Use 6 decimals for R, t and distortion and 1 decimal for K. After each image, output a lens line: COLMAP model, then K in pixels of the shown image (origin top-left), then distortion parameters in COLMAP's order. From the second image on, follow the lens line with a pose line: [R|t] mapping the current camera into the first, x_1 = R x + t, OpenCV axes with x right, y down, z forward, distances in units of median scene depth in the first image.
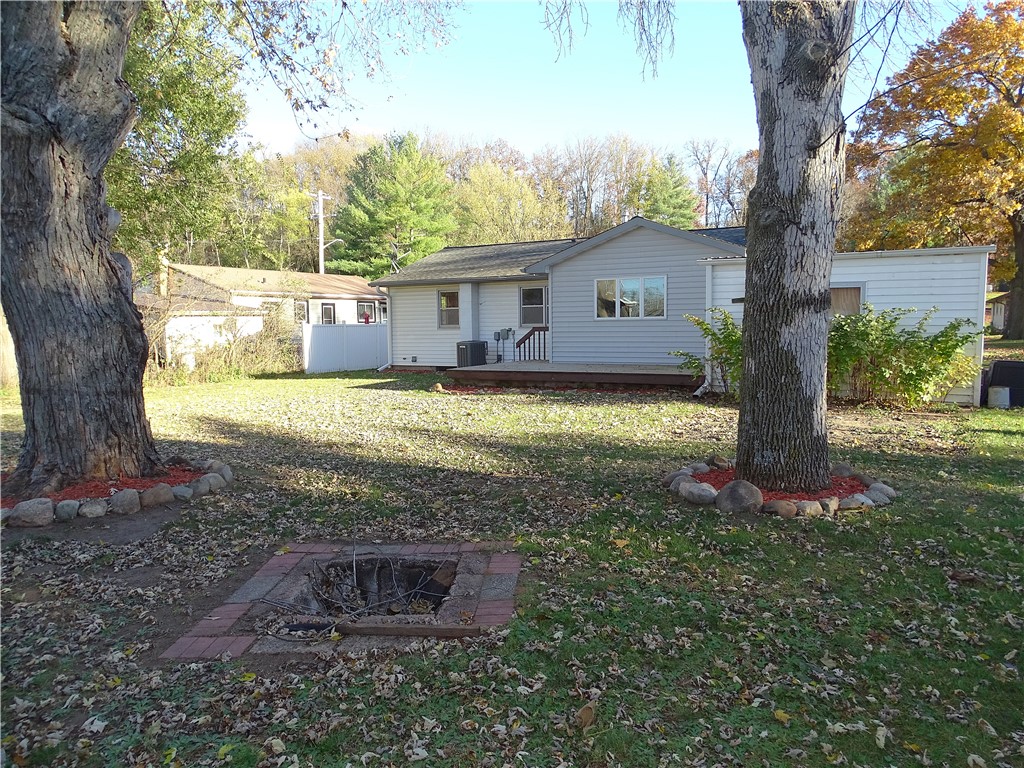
lens RADIAL K [[709.8, 0, 512.0], [0, 709.8, 384.0], [0, 0, 1]] dist [0.001646, -0.000601]
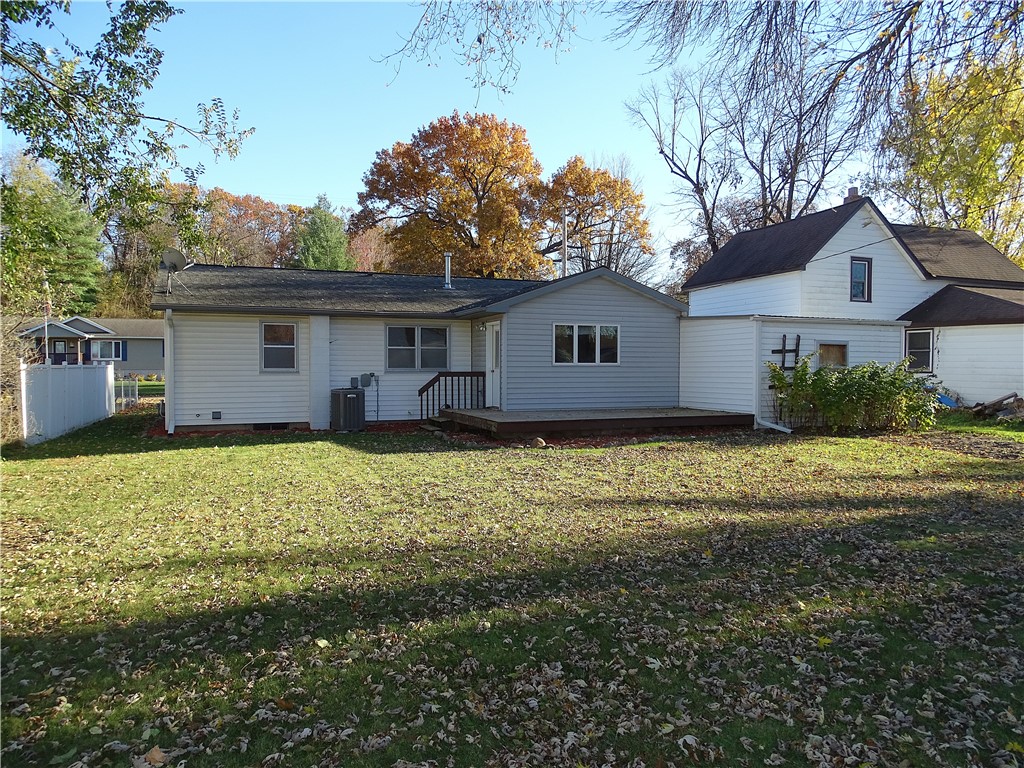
lens RADIAL K [[738.2, 0, 512.0], [0, 738.2, 384.0], [0, 0, 1]] dist [0.001086, -0.001277]
pose [[0.662060, -0.000042, 0.749451, -0.584106], [0.053593, 0.997442, -0.047289, -0.017873], [-0.747532, 0.071474, 0.660369, 0.330096]]
